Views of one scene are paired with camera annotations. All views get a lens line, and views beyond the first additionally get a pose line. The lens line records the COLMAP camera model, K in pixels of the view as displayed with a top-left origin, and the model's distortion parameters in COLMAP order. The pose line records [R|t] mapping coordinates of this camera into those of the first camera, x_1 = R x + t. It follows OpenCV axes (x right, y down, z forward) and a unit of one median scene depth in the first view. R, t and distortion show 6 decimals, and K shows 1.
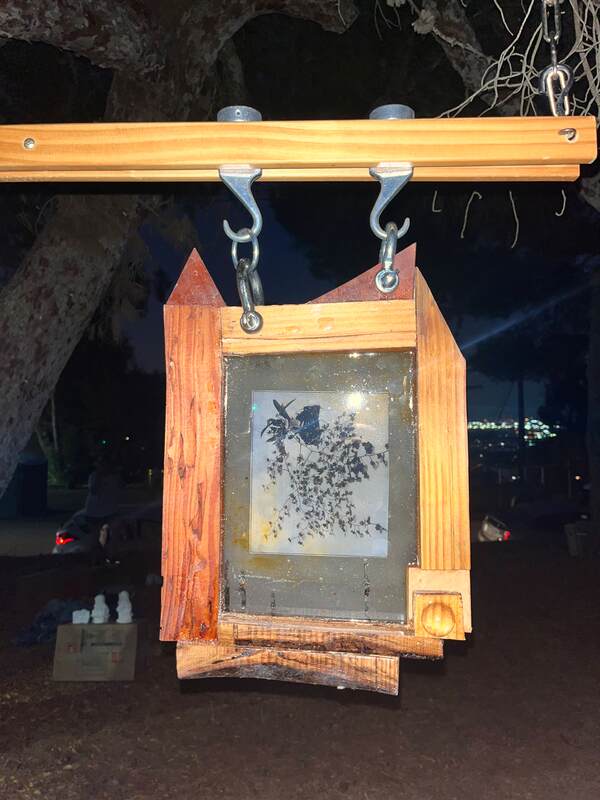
lens RADIAL K [[627.7, 0, 295.1], [0, 627.7, 400.8], [0, 0, 1]] dist [0.047359, -0.101020]
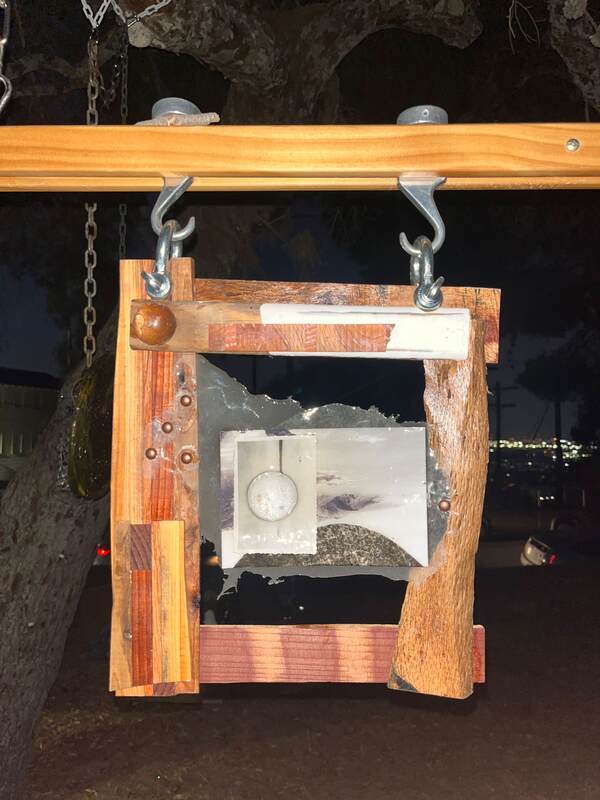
lens RADIAL K [[627.7, 0, 299.3], [0, 627.7, 398.7], [0, 0, 1]] dist [0.047359, -0.101020]
pose [[0.998844, 0.017823, -0.044632, -0.159865], [-0.019030, 0.999461, -0.026756, -0.006862], [0.044131, 0.027575, 0.998645, 0.029021]]
